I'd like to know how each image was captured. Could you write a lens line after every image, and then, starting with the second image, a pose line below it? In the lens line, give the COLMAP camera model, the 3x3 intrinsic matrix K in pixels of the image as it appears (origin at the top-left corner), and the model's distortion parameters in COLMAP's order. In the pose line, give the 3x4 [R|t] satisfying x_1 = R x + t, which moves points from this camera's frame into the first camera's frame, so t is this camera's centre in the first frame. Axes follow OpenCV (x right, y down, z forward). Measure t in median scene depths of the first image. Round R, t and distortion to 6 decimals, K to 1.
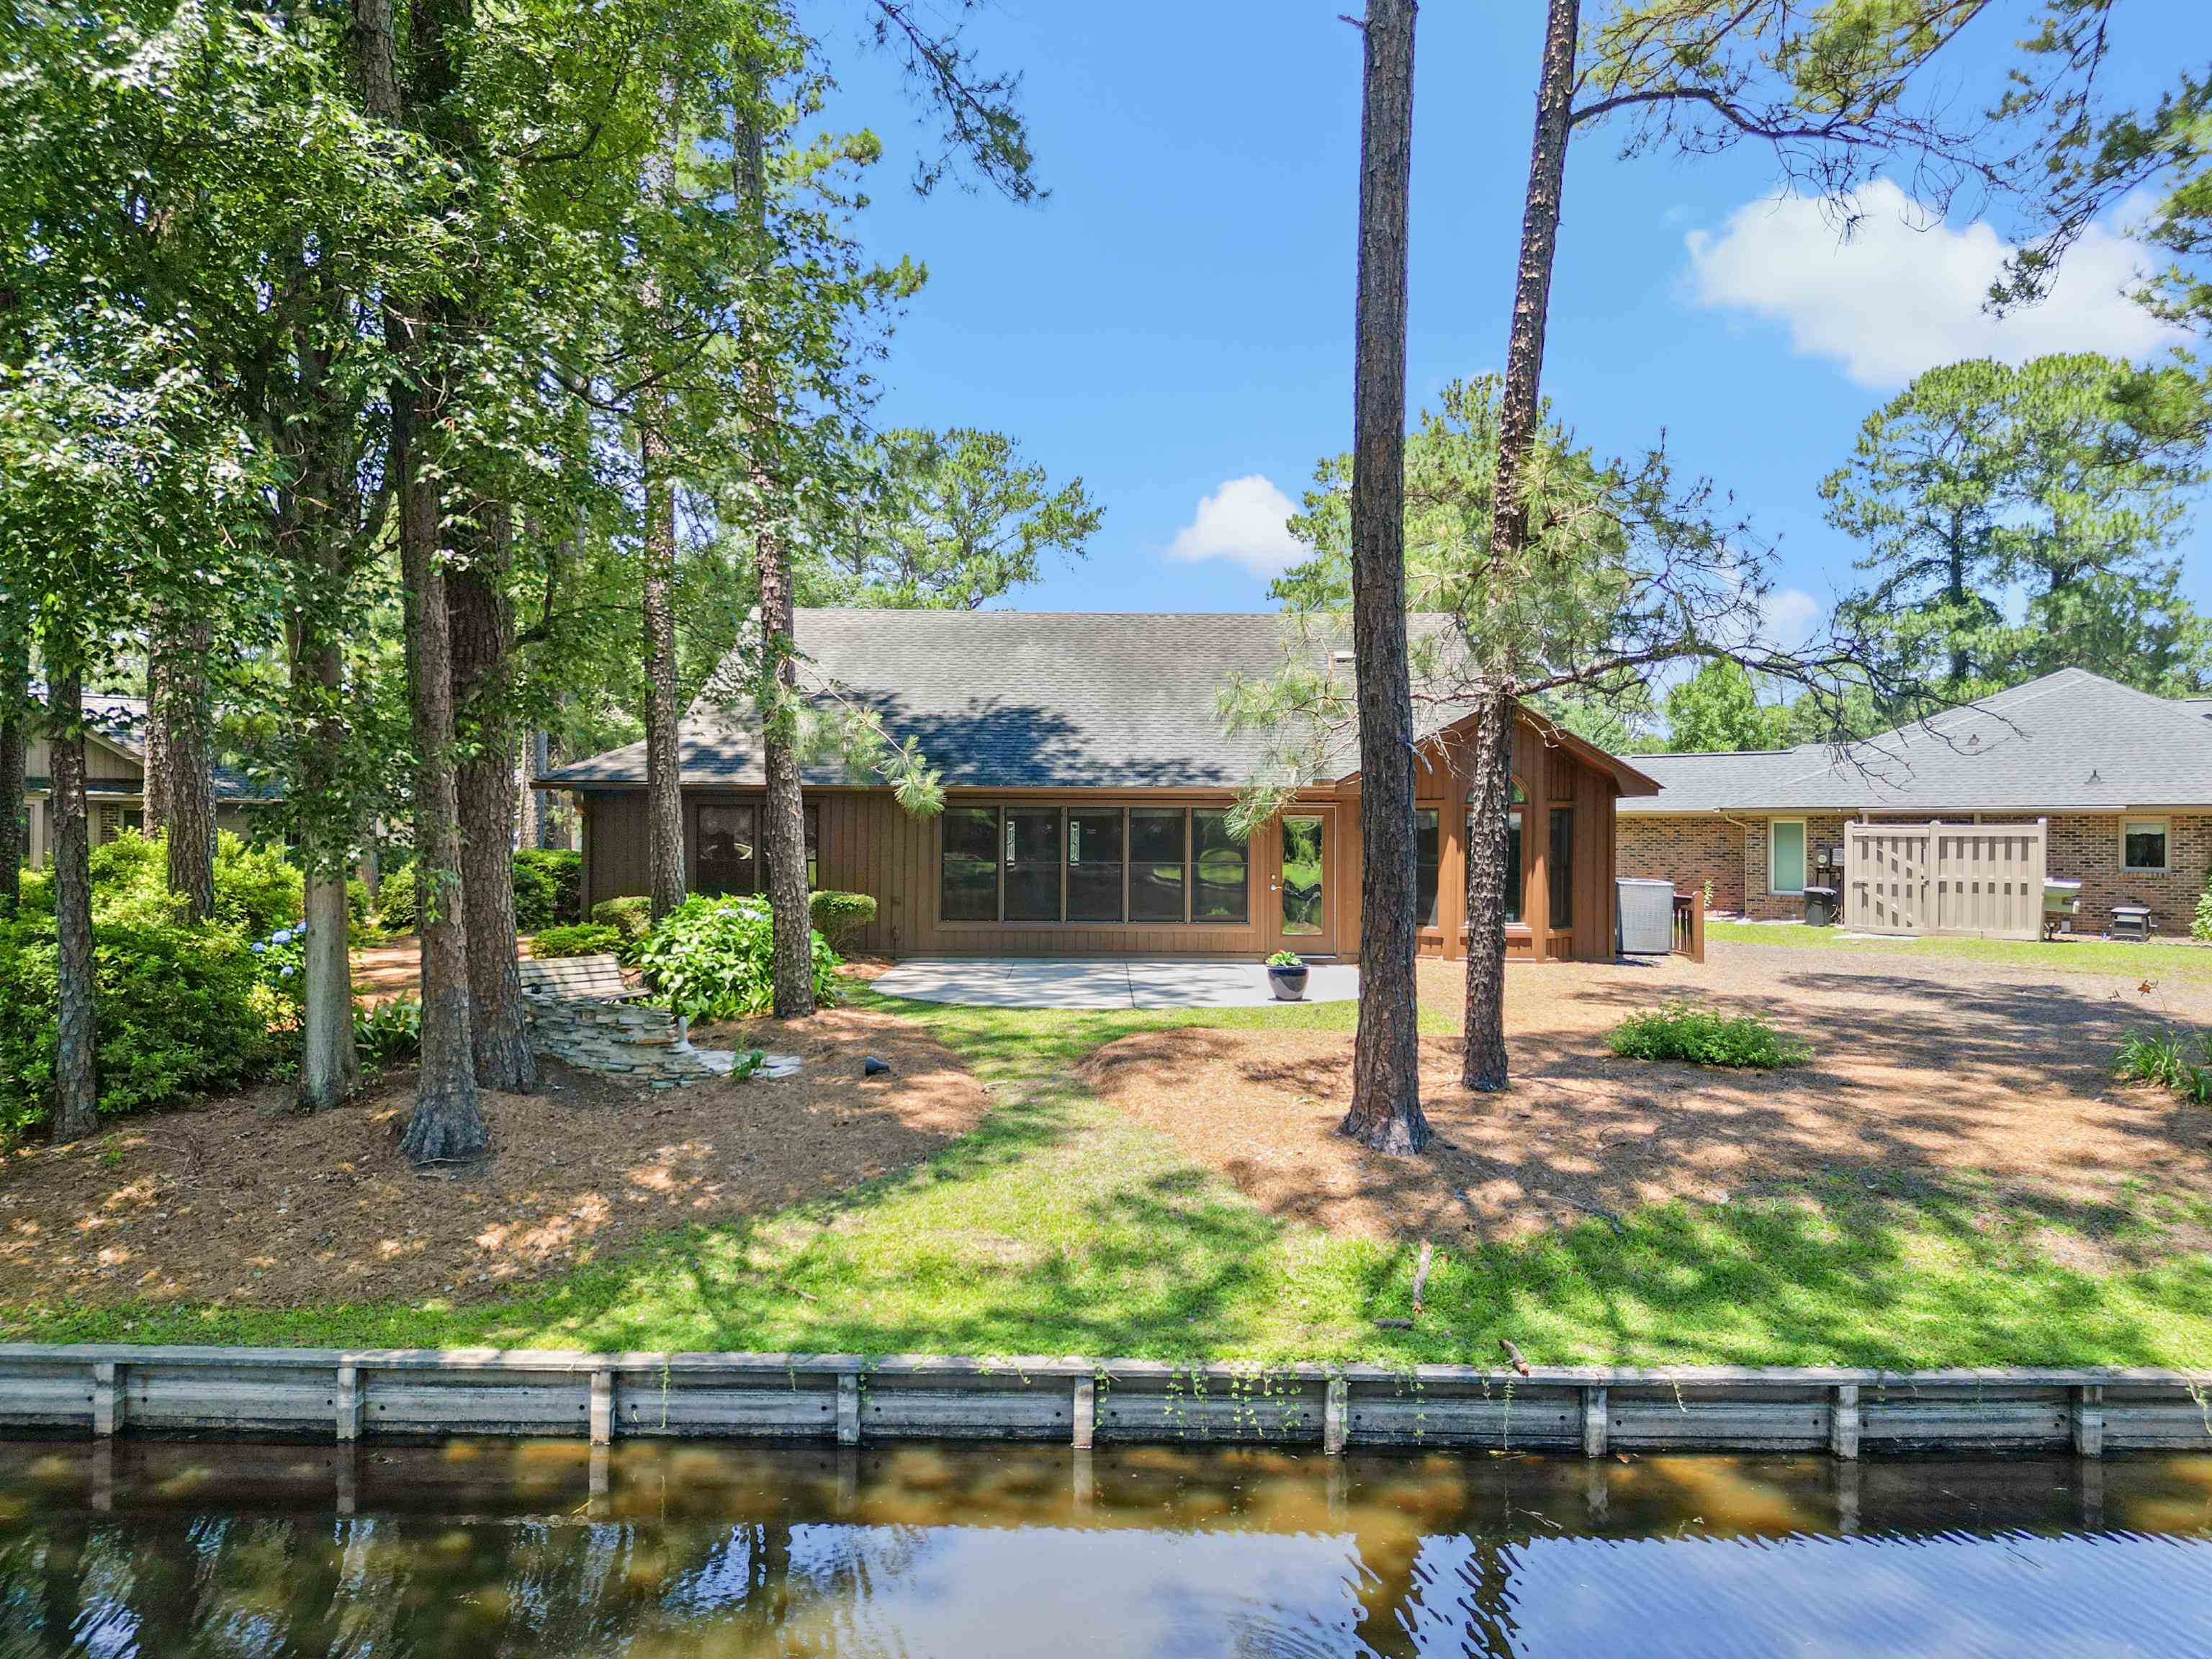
lens RADIAL K [[1555.5, 0, 1108.8], [0, 1555.5, 816.3], [0, 0, 1]] dist [0.074304, -0.067408]
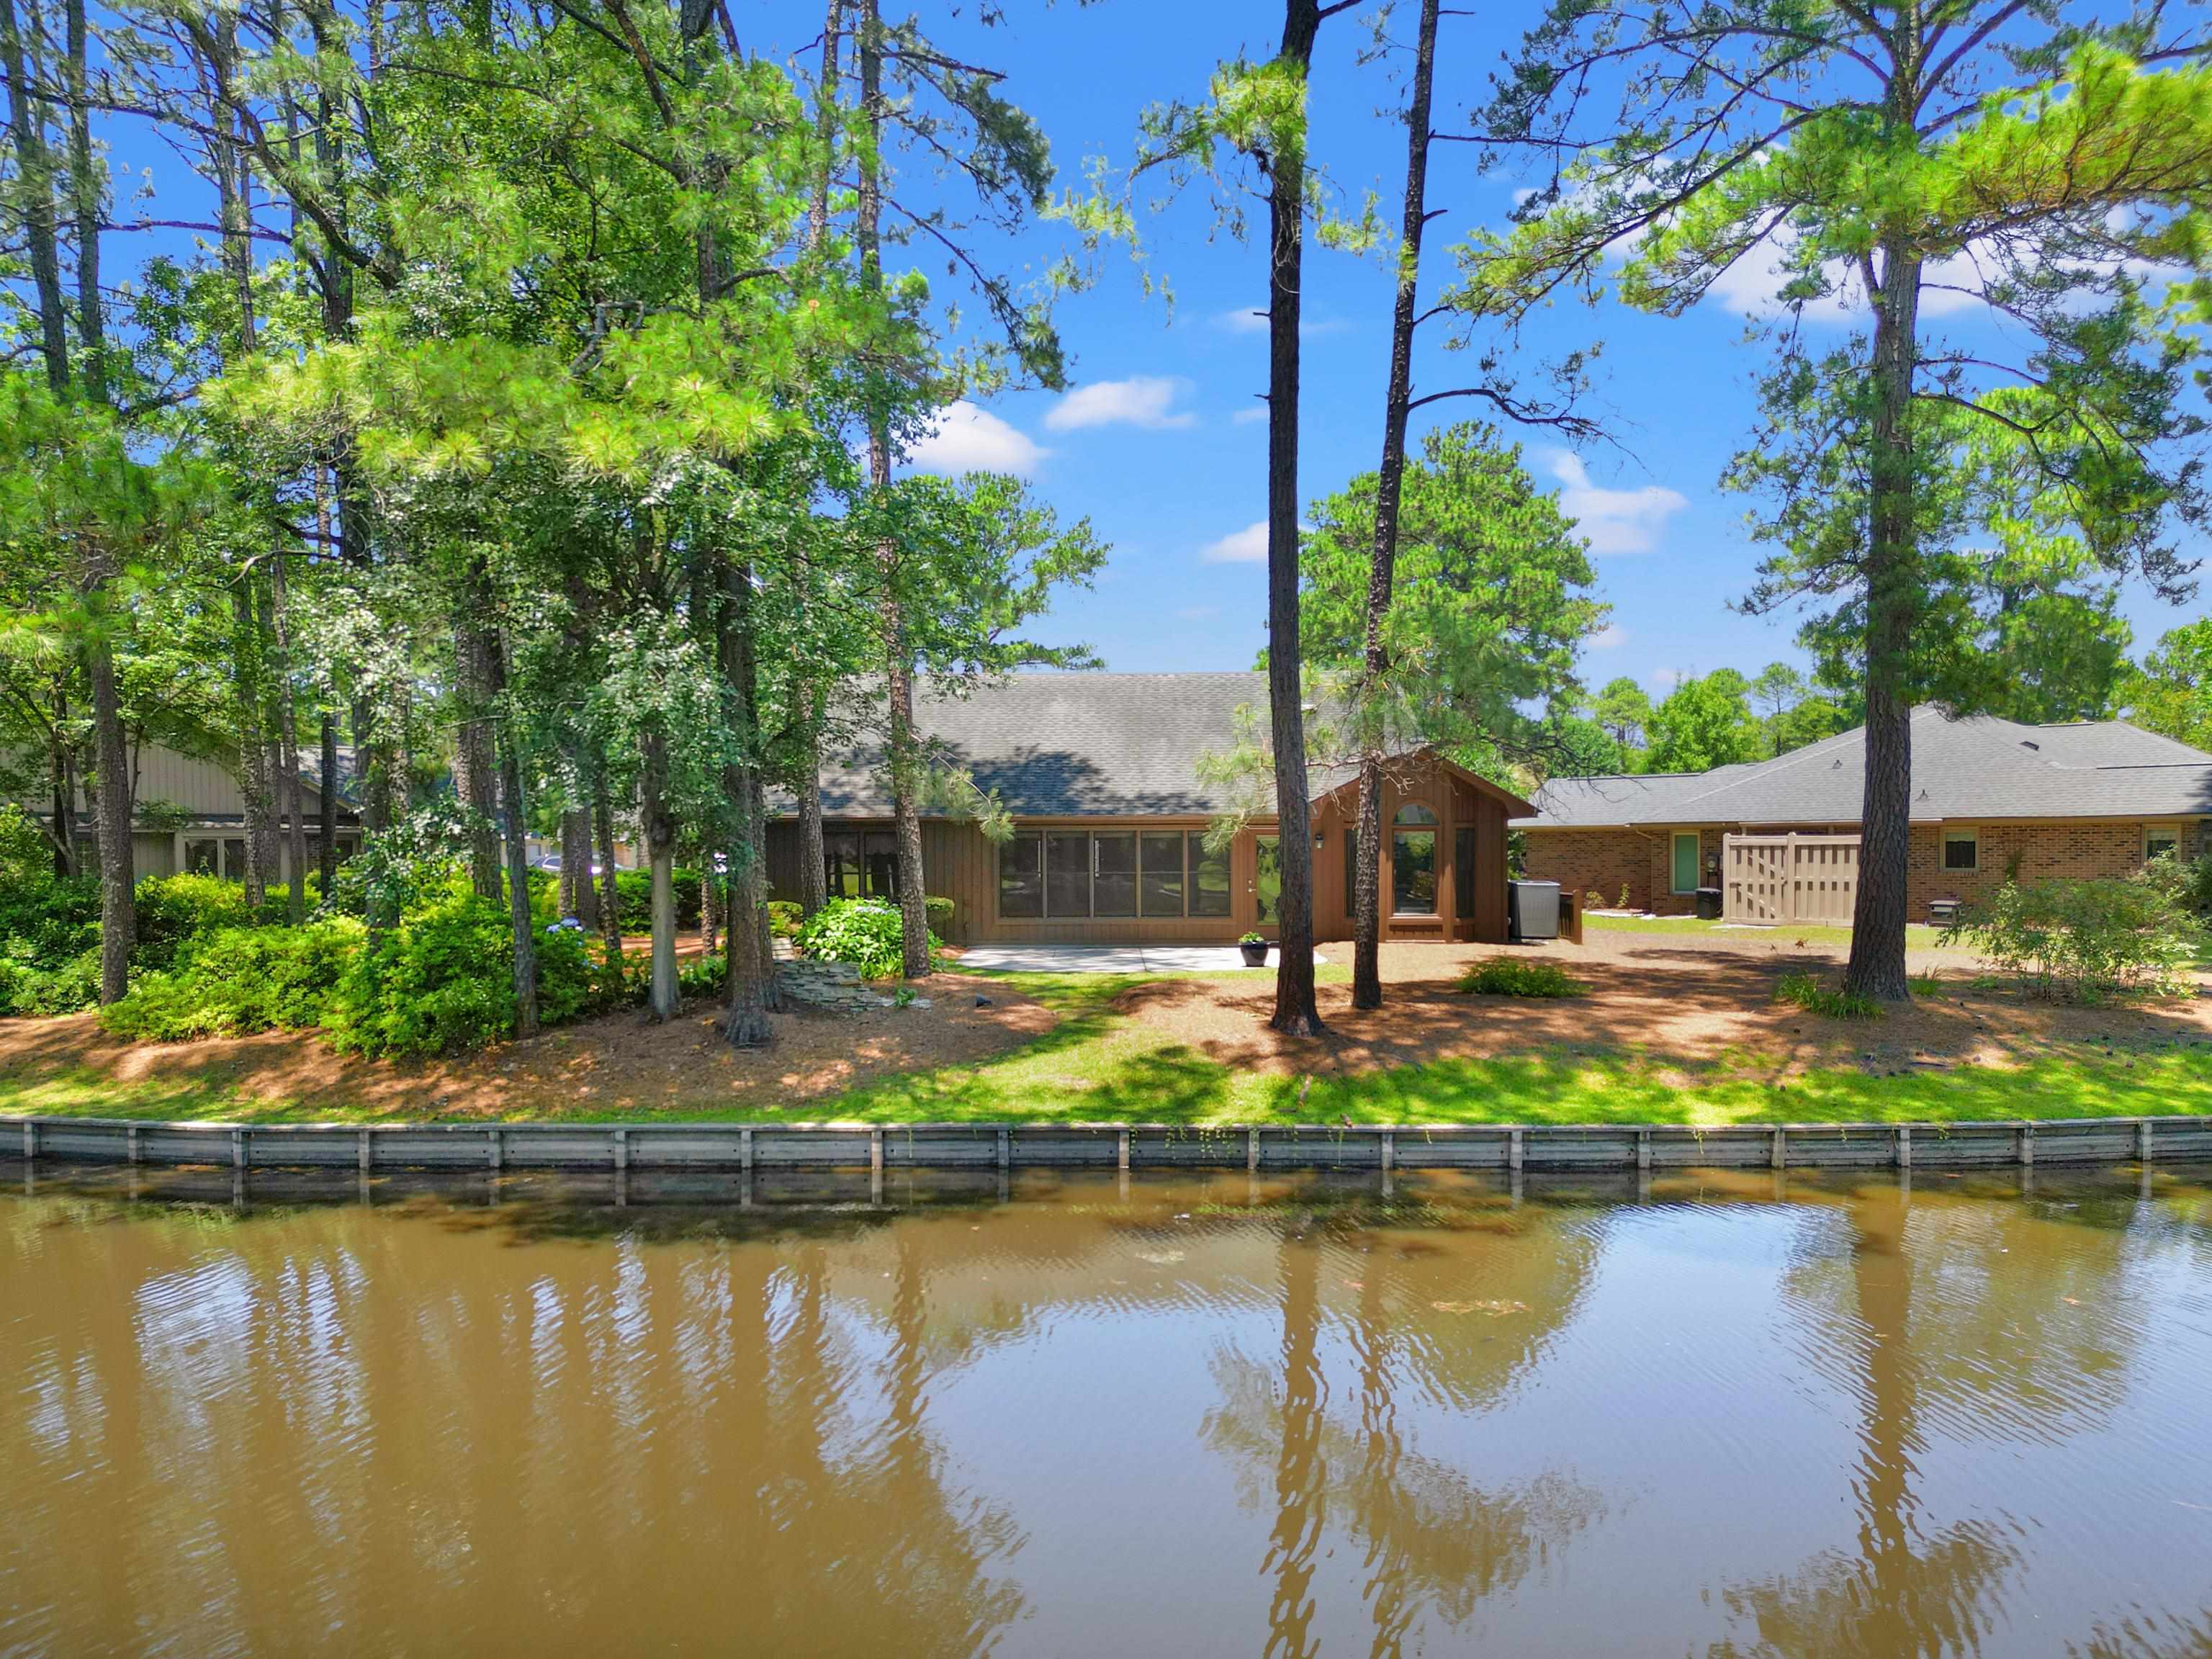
lens RADIAL K [[1555.5, 0, 1108.8], [0, 1555.5, 816.3], [0, 0, 1]] dist [0.074304, -0.067408]
pose [[0.999923, -0.011514, -0.004675, -0.016034], [0.011468, 0.999885, -0.009891, -0.010774], [0.004788, 0.009836, 0.999940, -0.706584]]
